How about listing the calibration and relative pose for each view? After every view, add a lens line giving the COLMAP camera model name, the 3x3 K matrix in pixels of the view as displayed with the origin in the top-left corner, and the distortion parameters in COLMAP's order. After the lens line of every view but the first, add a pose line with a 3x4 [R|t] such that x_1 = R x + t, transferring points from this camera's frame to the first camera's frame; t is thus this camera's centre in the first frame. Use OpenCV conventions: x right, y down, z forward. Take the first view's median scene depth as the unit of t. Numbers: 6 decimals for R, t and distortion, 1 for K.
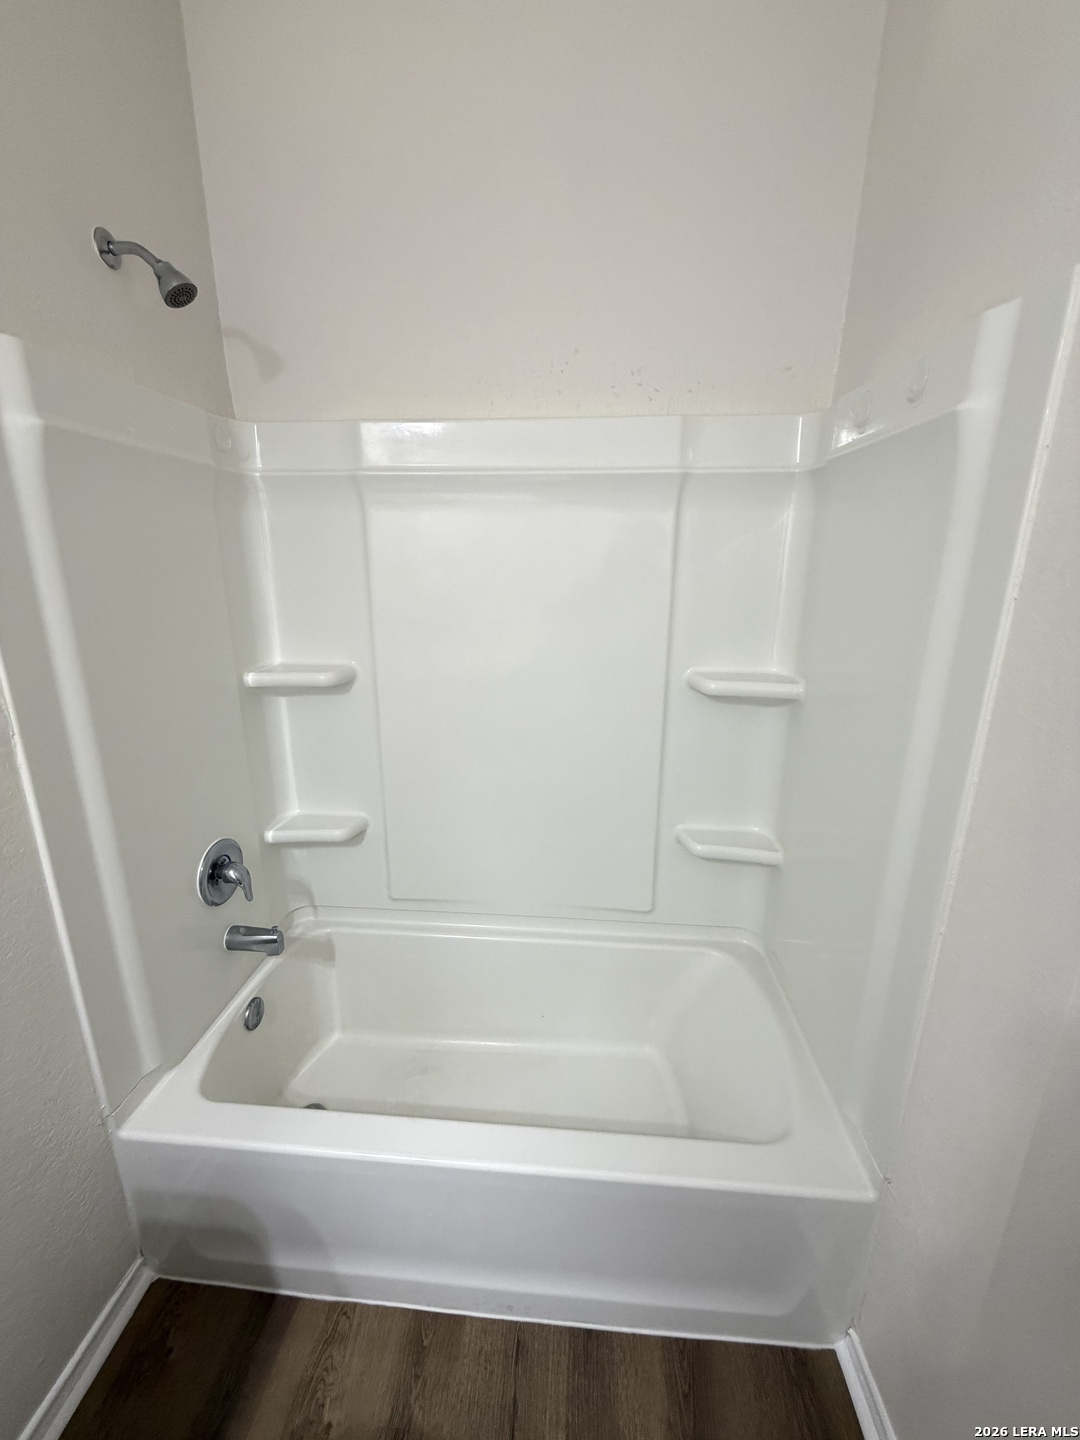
lens RADIAL K [[571.4, 0, 547.6], [0, 571.4, 713.1], [0, 0, 1]] dist [0.002108, -0.000783]
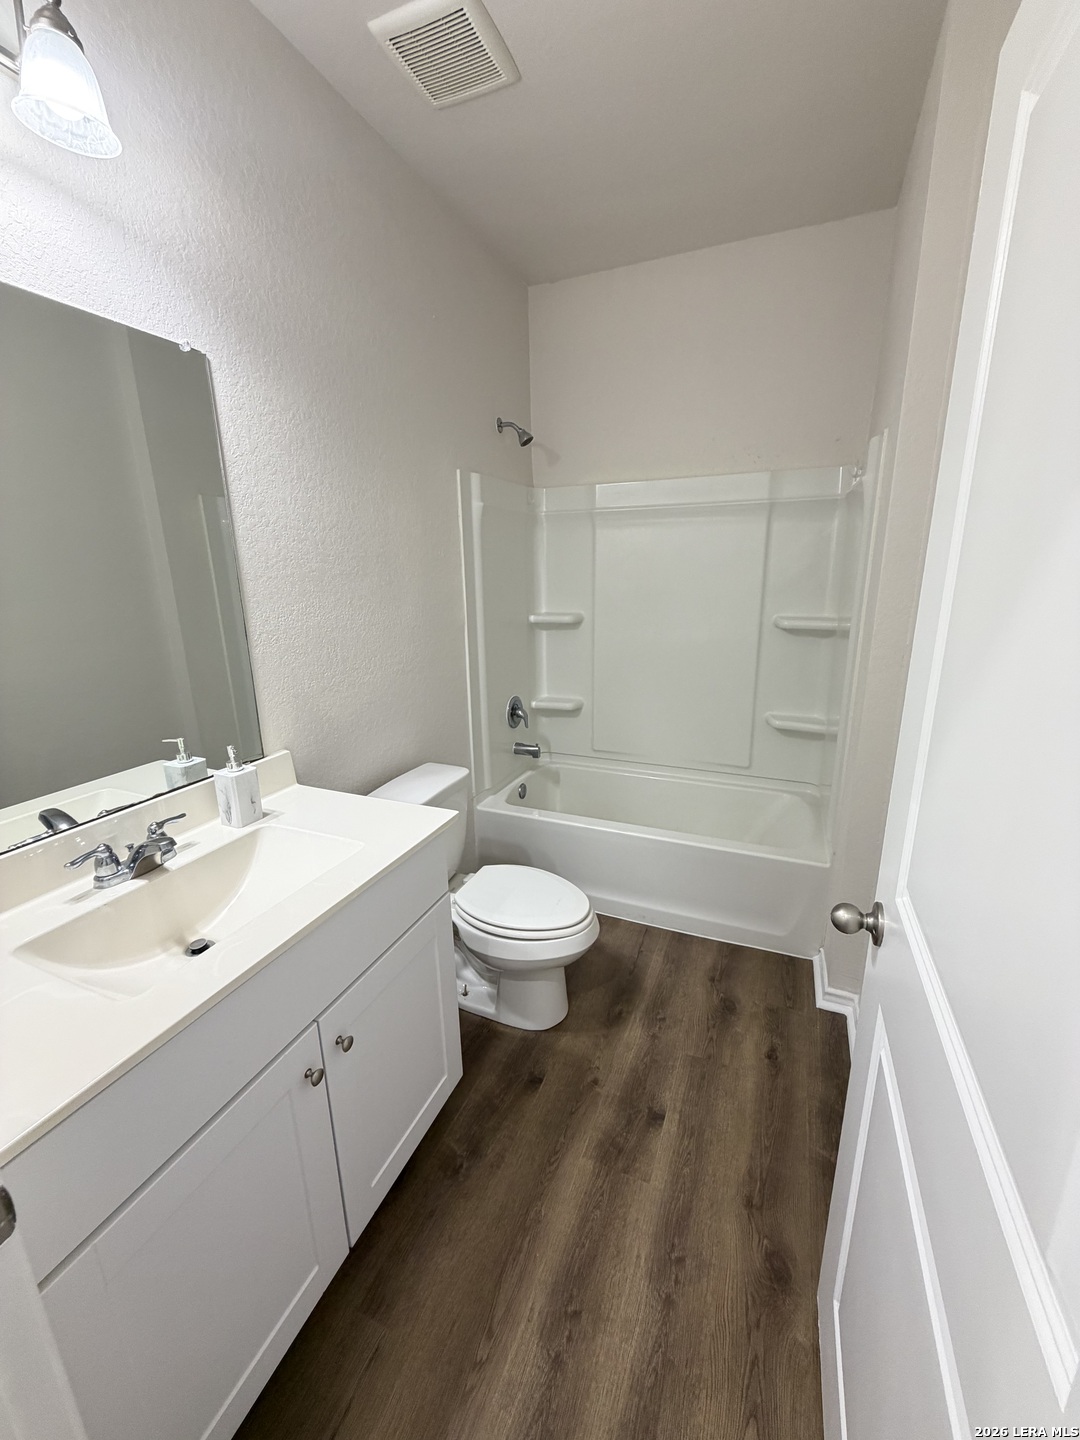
lens RADIAL K [[571.4, 0, 542.5], [0, 571.4, 705.9], [0, 0, 1]] dist [0.002108, -0.000783]
pose [[0.943641, 0.057915, -0.325866, 0.166413], [-0.063682, 0.997945, -0.007047, 0.249671], [0.324788, 0.027402, 0.945390, -0.826564]]
